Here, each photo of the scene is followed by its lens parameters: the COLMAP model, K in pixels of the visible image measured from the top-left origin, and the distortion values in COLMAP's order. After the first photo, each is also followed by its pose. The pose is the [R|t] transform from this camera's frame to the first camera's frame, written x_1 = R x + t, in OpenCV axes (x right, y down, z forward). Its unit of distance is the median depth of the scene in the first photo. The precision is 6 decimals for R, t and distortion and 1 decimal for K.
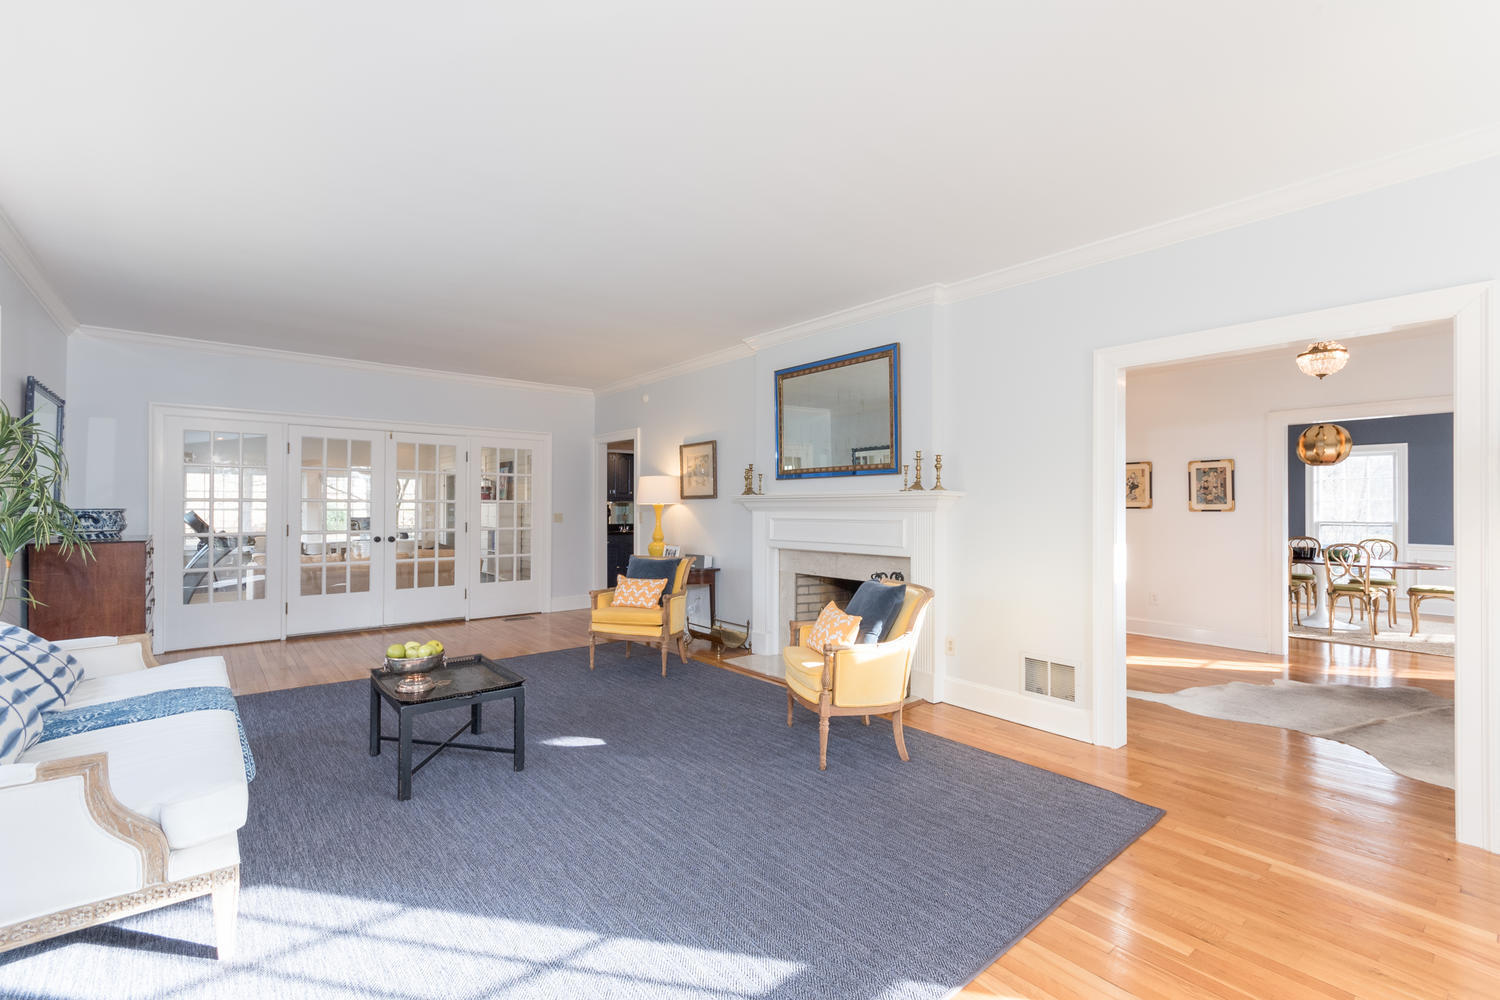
lens RADIAL K [[653.8, 0, 743.2], [0, 653.8, 507.4], [0, 0, 1]] dist [0.001324, 0.000172]
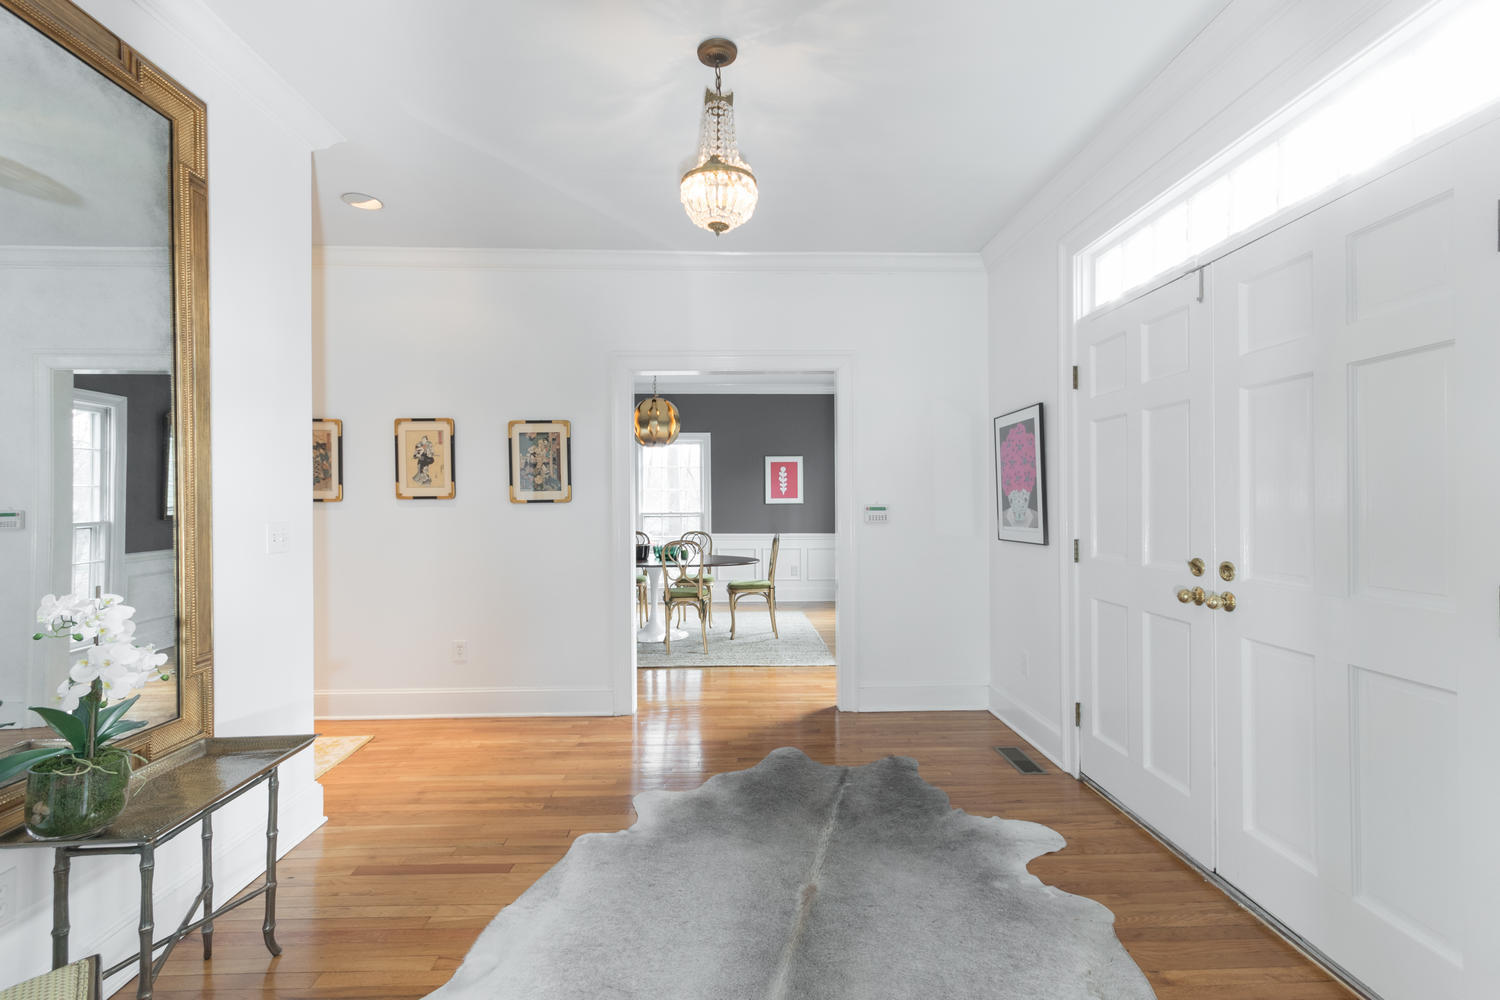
lens RADIAL K [[688.3, 0, 756.8], [0, 688.3, 498.7], [0, 0, 1]] dist [-0.007420, -0.000269]
pose [[0.608761, -0.005466, 0.793335, 0.300814], [0.008969, 0.999960, 0.000007, 0.004081], [-0.793303, 0.007111, 0.608785, 0.410444]]
